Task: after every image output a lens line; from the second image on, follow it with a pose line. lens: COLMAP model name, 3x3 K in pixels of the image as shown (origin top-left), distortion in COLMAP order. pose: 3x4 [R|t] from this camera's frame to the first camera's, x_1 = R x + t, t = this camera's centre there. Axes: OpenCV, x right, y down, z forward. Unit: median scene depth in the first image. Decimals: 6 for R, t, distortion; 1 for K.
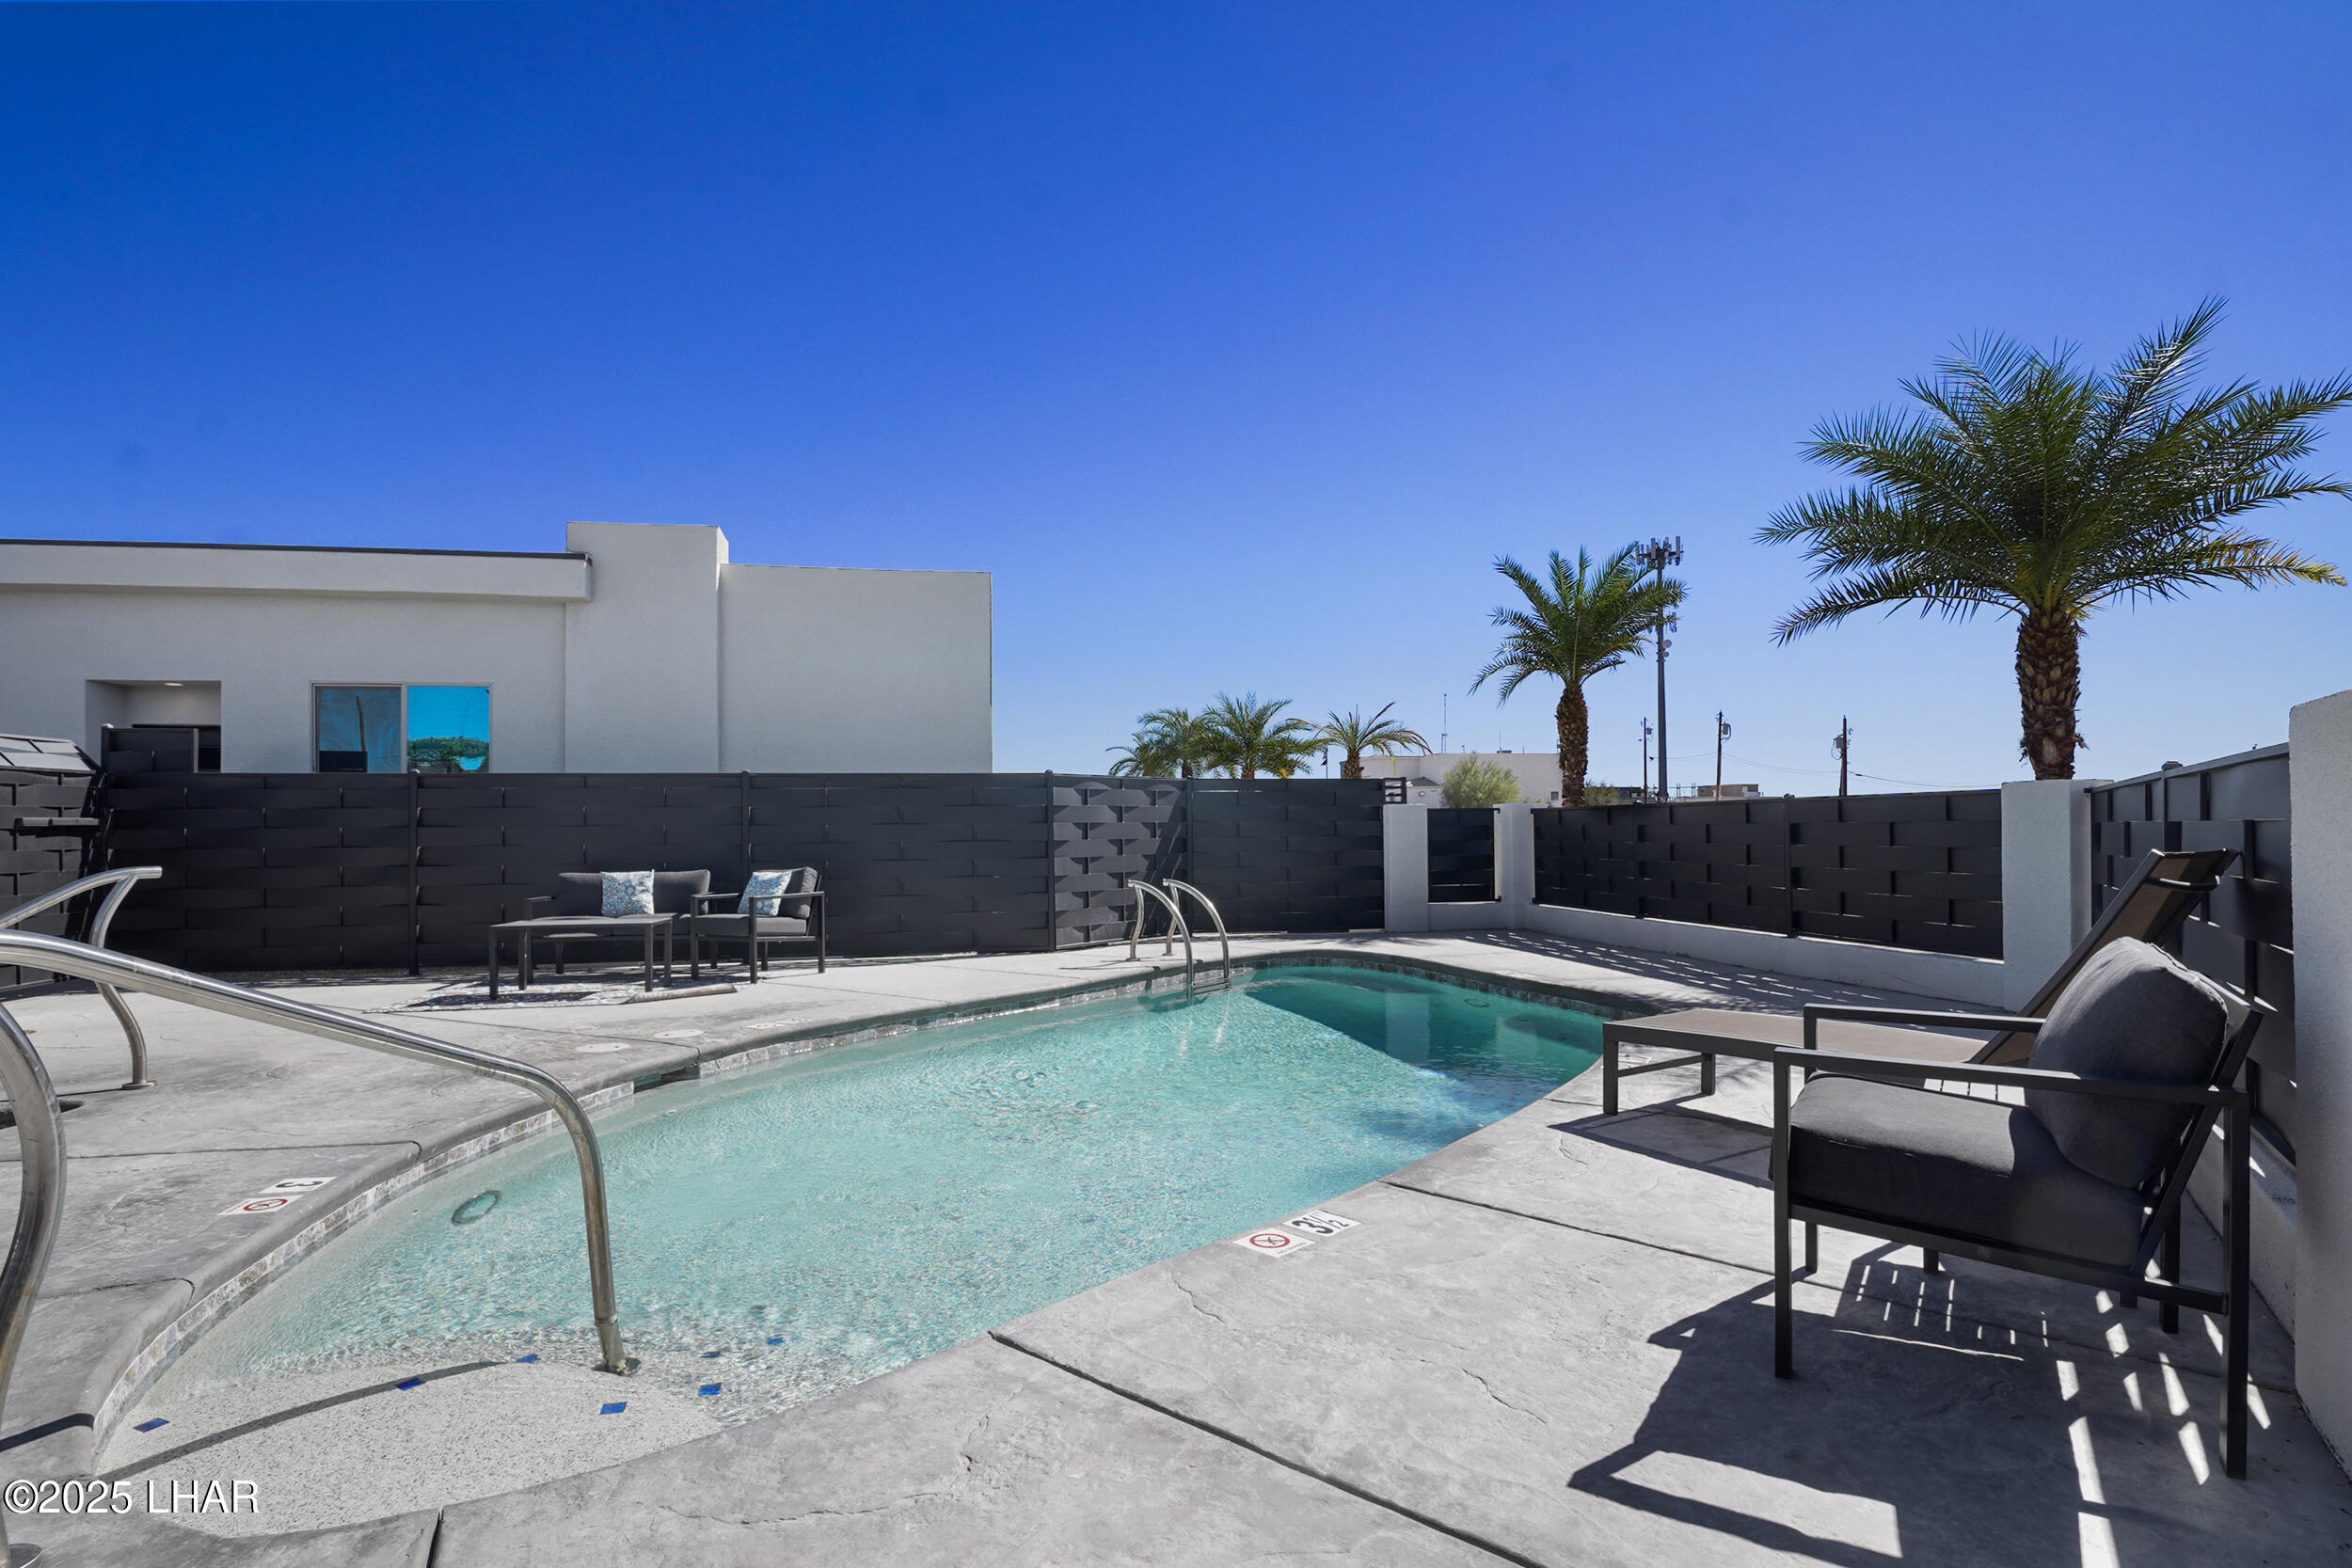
lens RADIAL K [[1160.7, 0, 1164.6], [0, 1160.7, 804.8], [0, 0, 1]] dist [-0.024386, 0.000363]
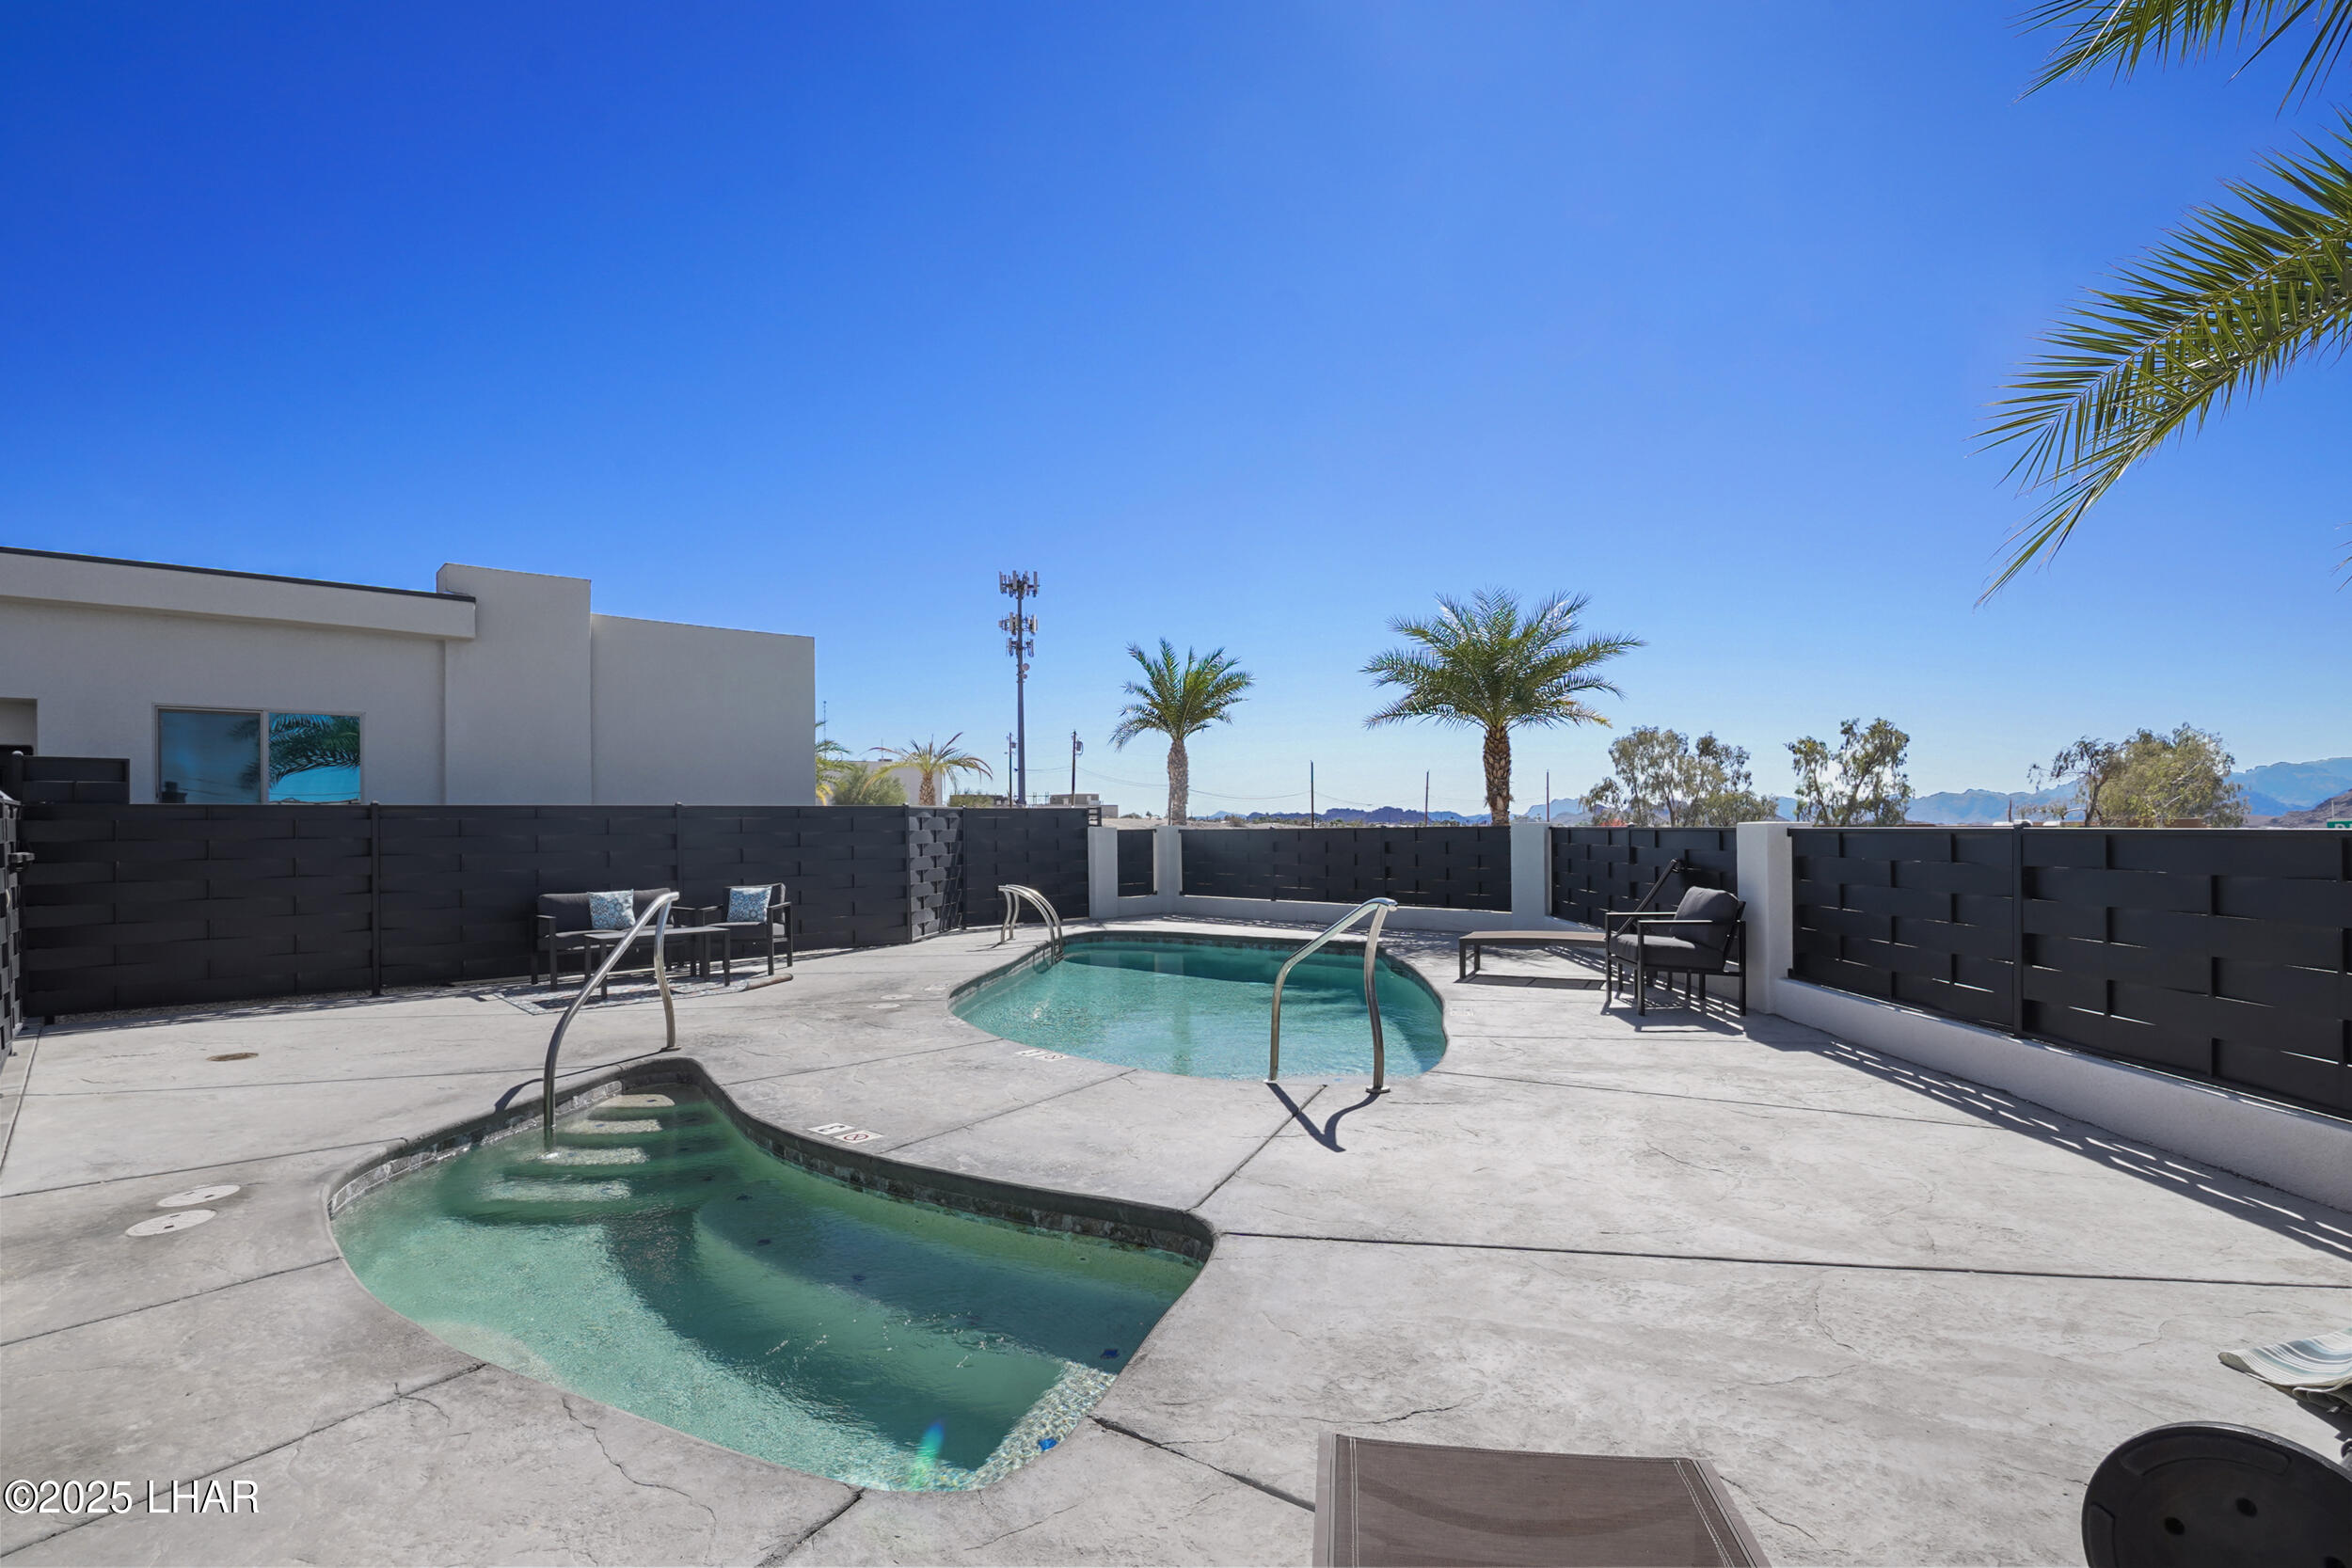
lens RADIAL K [[1160.7, 0, 1164.6], [0, 1160.7, 804.8], [0, 0, 1]] dist [-0.024386, 0.000363]
pose [[0.847337, 0.007149, 0.531007, -0.527513], [-0.005780, 0.999974, -0.004239, -0.024031], [-0.531023, 0.000523, 0.847357, -0.247113]]
